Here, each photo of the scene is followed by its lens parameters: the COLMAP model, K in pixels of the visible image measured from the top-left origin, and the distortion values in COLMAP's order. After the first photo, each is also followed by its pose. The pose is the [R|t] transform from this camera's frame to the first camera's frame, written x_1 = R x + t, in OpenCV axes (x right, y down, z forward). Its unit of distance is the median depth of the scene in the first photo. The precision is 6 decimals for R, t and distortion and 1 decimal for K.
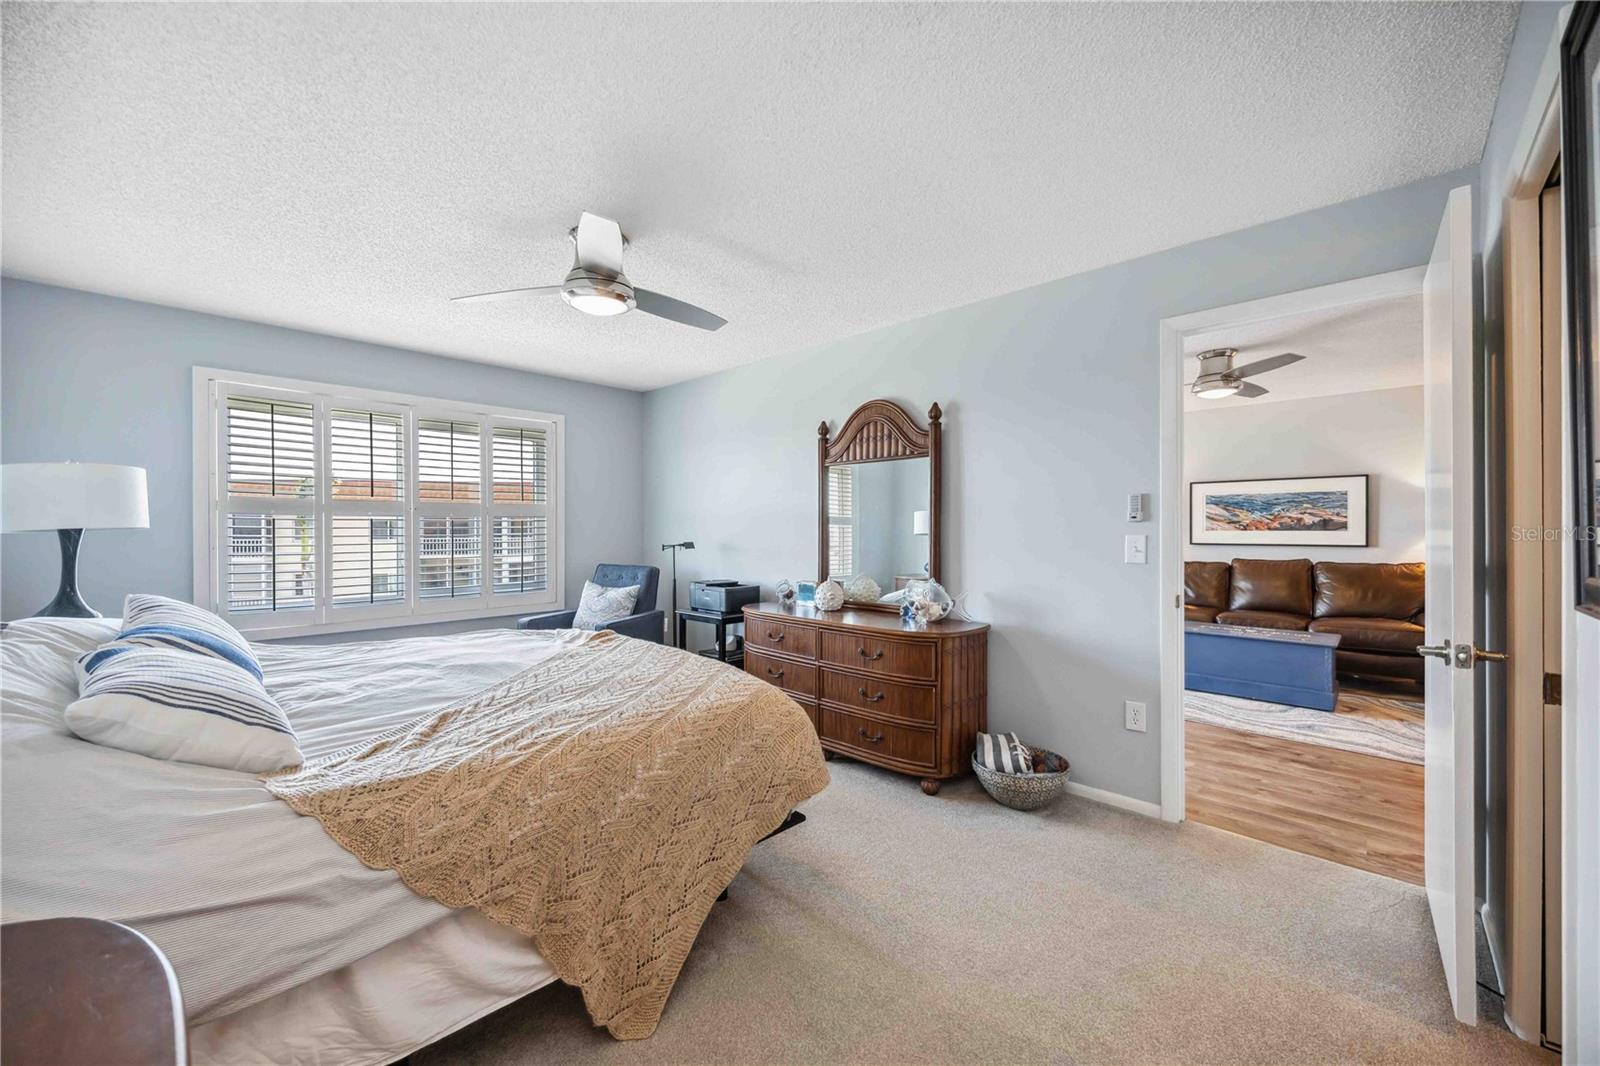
lens RADIAL K [[605.8, 0, 800.0], [0, 605.8, 533.0], [0, 0, 1]] dist [0.002516, 0.000144]
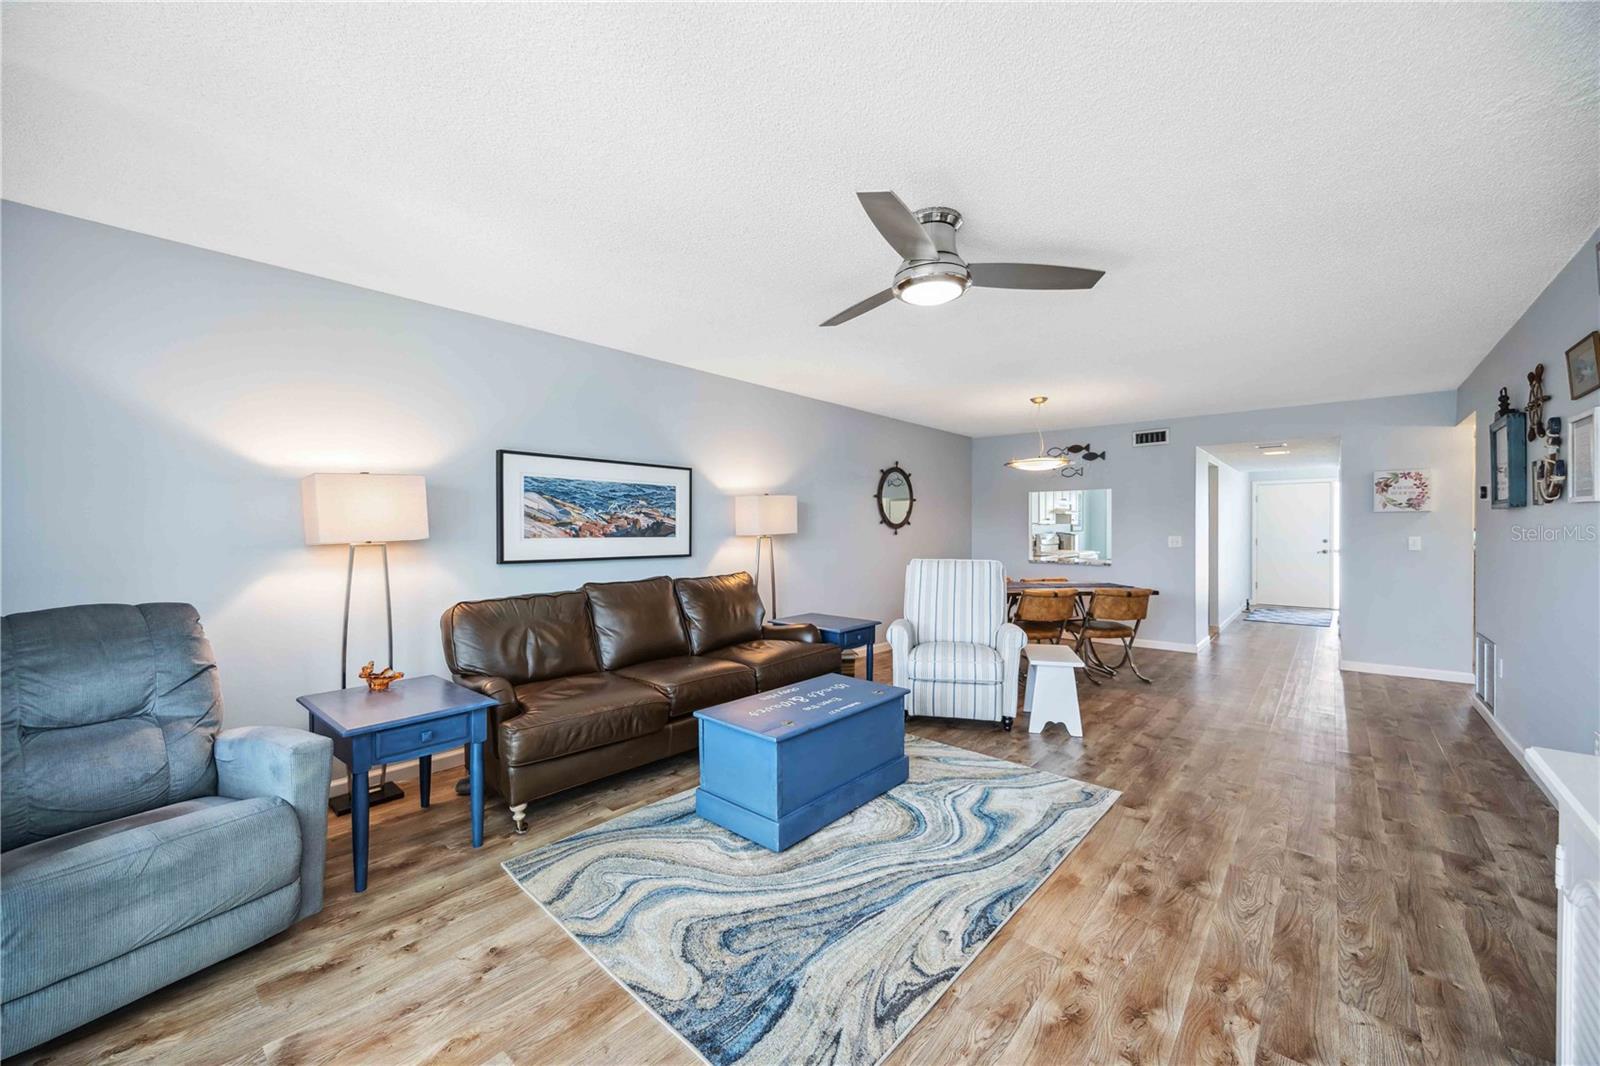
lens RADIAL K [[612.1, 0, 796.9], [0, 612.1, 535.8], [0, 0, 1]] dist [-0.000594, 0.000268]
pose [[-0.038916, -0.003961, 0.999235, 0.096749], [0.009074, 0.999950, 0.004317, -0.006893], [-0.999201, 0.009235, -0.038878, 0.847744]]
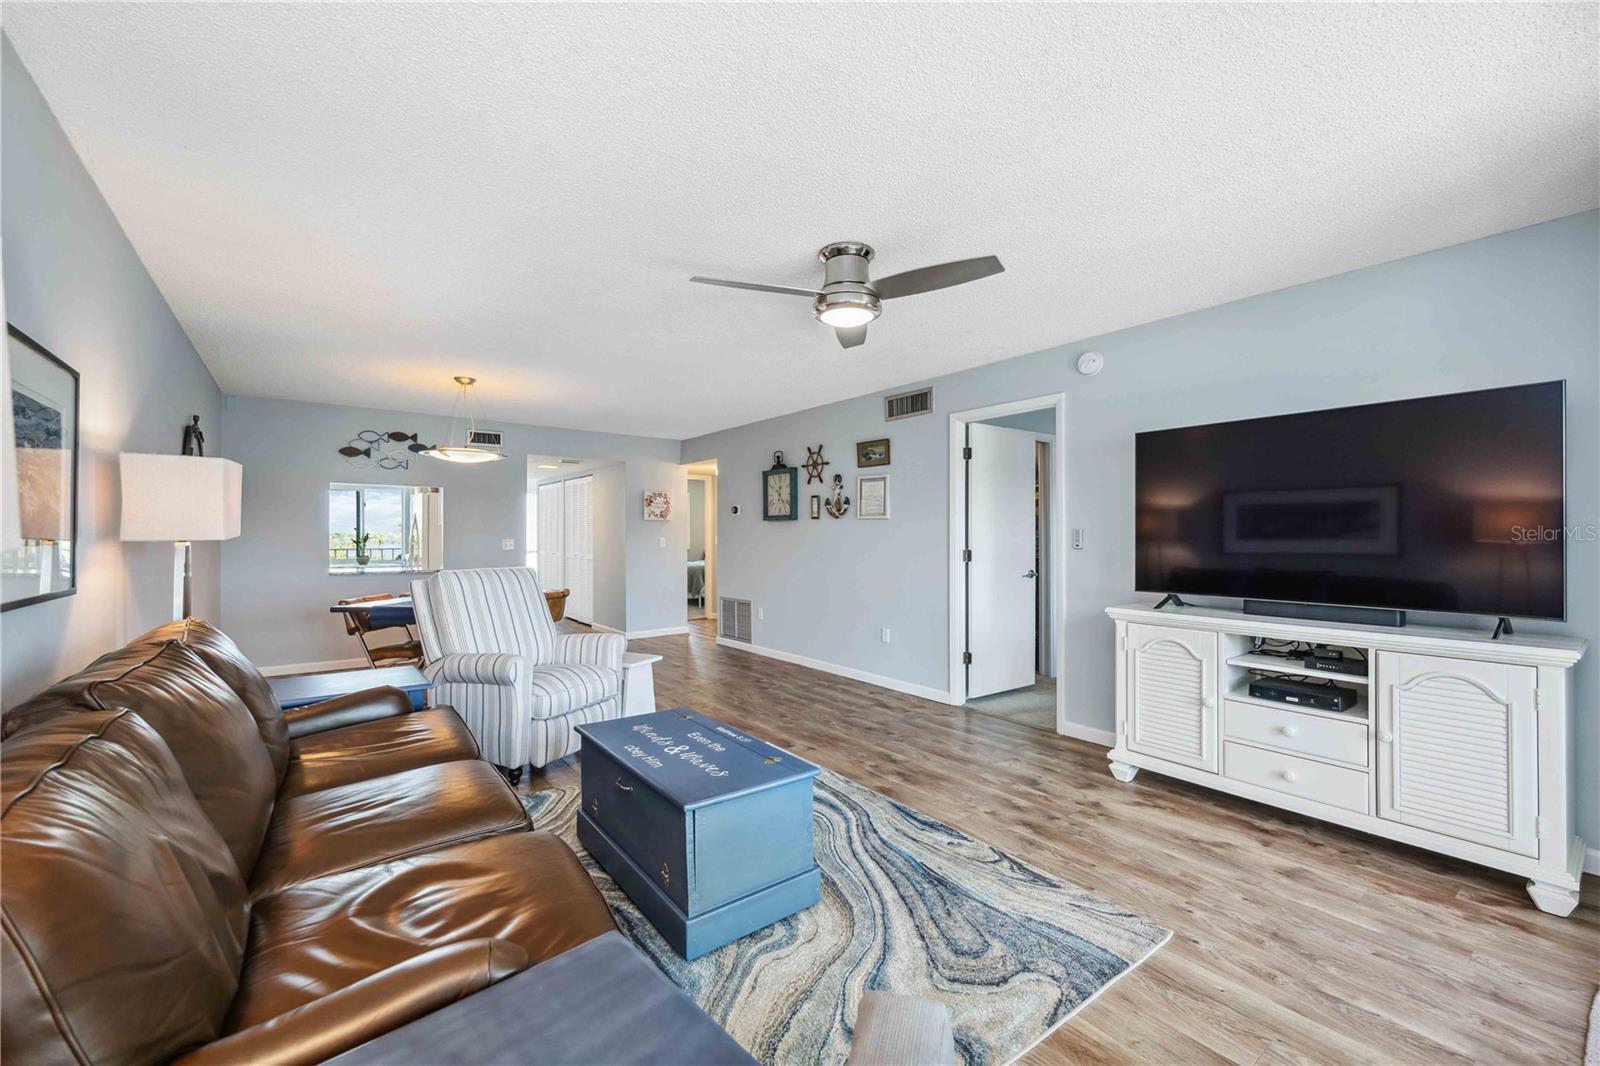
lens RADIAL K [[647.3, 0, 800.0], [0, 647.3, 533.0], [0, 0, 1]] dist [0.000024, 0.000094]
pose [[-0.988228, 0.005887, 0.152874, 0.469393], [0.006665, 0.999967, 0.004576, -0.007958], [-0.152842, 0.005541, -0.988235, 1.227647]]
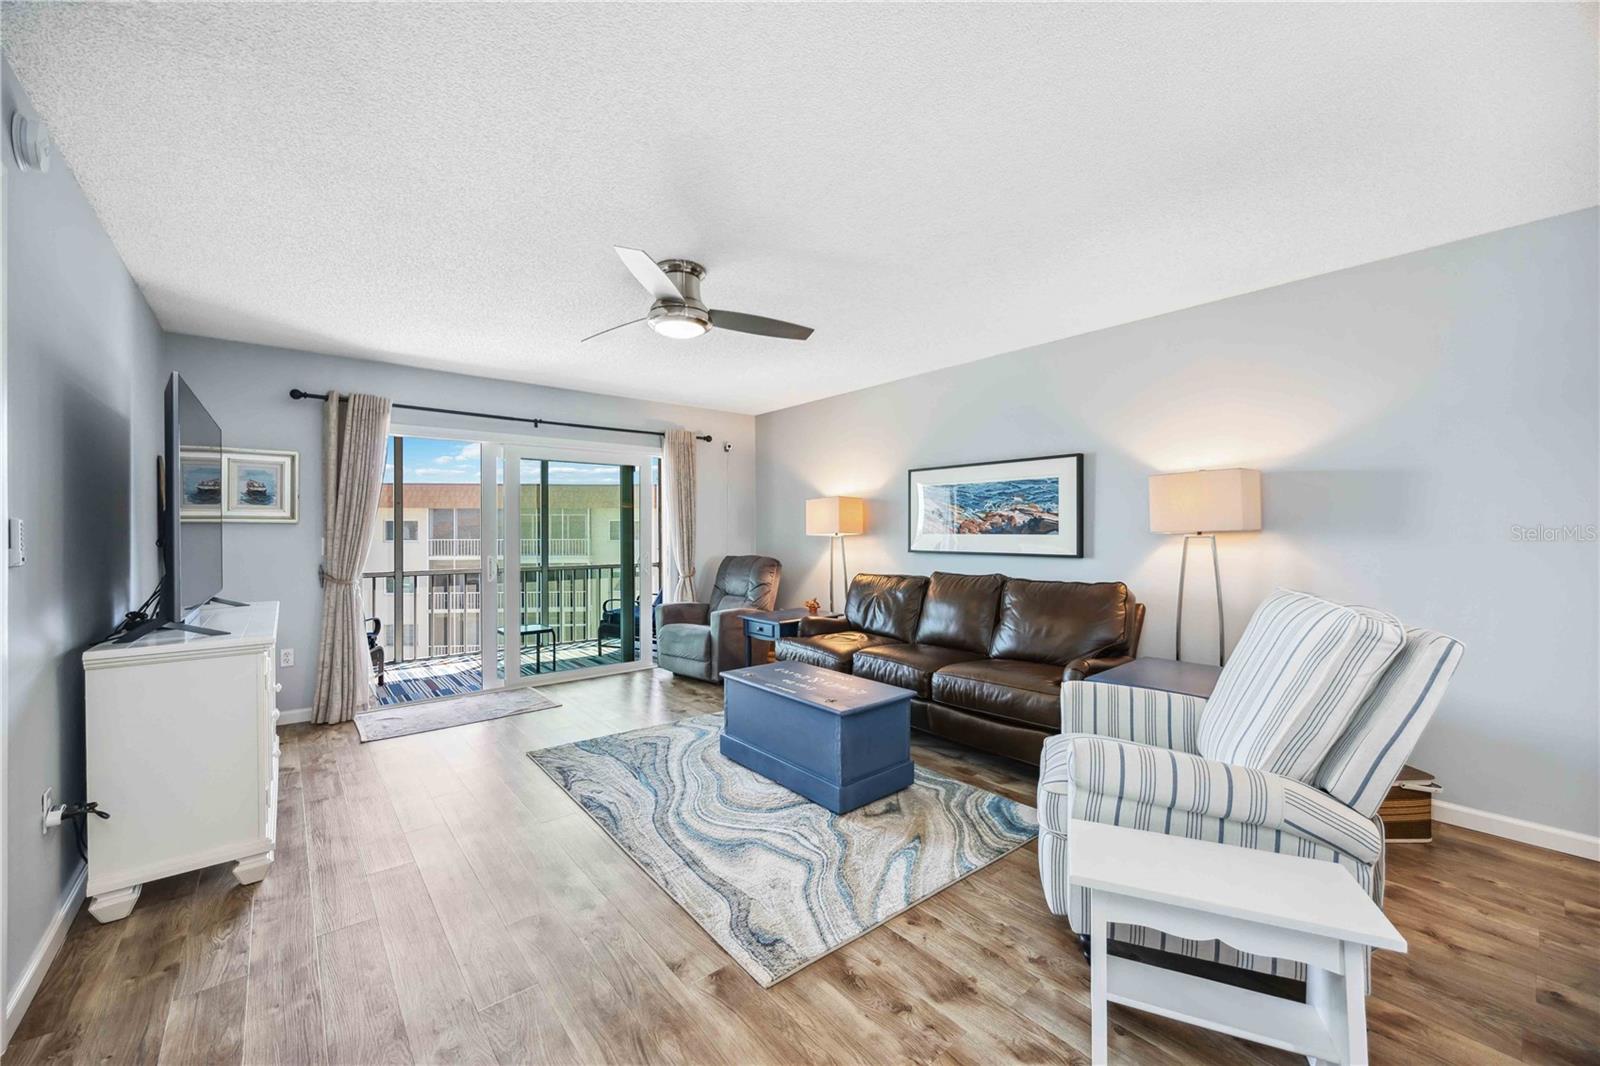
lens RADIAL K [[612.1, 0, 796.9], [0, 612.1, 535.8], [0, 0, 1]] dist [-0.000594, 0.000268]
pose [[0.993985, 0.002540, -0.109487, 0.658771], [-0.002326, 0.999995, 0.002078, -0.002759], [0.109492, -0.001811, 0.993986, 0.254232]]
